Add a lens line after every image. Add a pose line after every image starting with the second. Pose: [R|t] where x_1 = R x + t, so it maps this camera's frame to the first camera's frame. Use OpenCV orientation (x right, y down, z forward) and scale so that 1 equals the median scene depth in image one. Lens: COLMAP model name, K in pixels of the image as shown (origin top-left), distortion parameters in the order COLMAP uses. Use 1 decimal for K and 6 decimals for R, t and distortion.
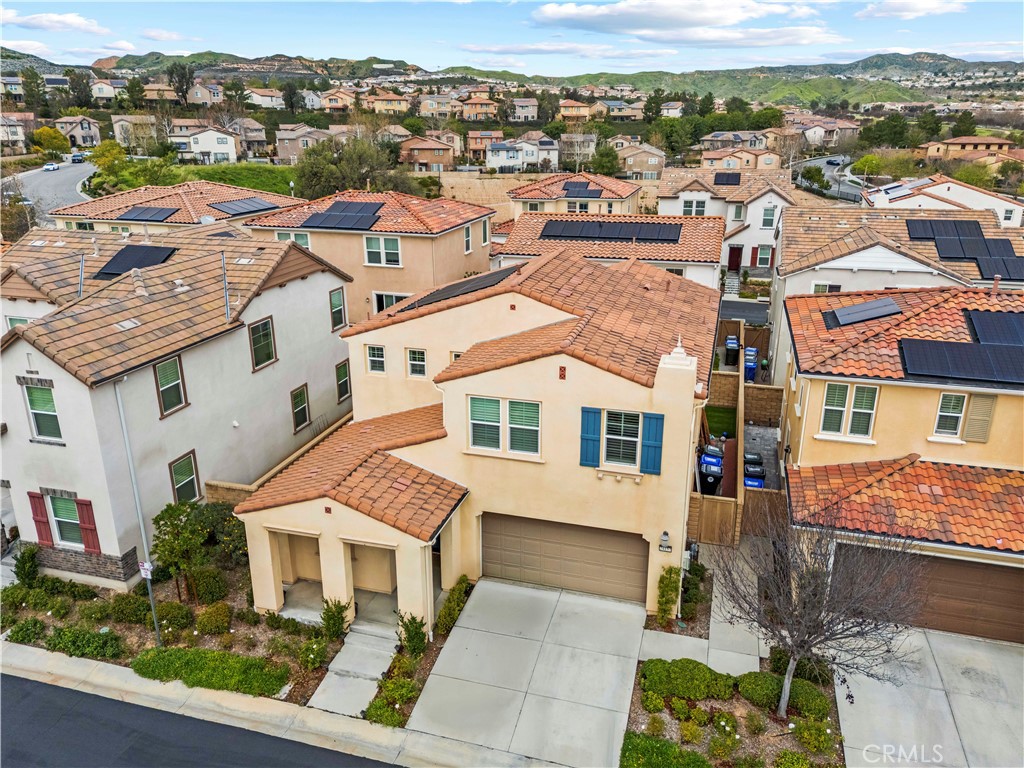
lens RADIAL K [[757.7, 0, 512.0], [0, 757.7, 384.0], [0, 0, 1]] dist [0.073554, -0.071250]
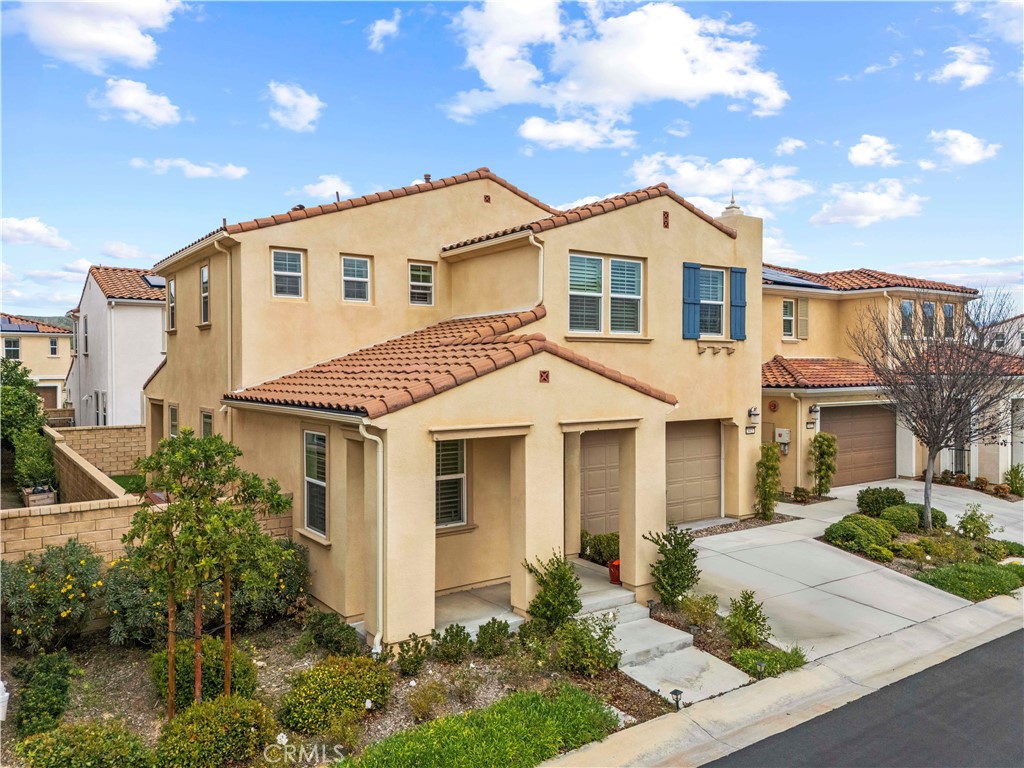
lens RADIAL K [[757.7, 0, 512.0], [0, 757.7, 384.0], [0, 0, 1]] dist [0.073554, -0.071250]
pose [[0.624789, -0.015850, 0.780633, -0.676265], [0.256738, 0.948369, -0.186228, 0.261487], [-0.737376, 0.316771, 0.596600, 0.660134]]
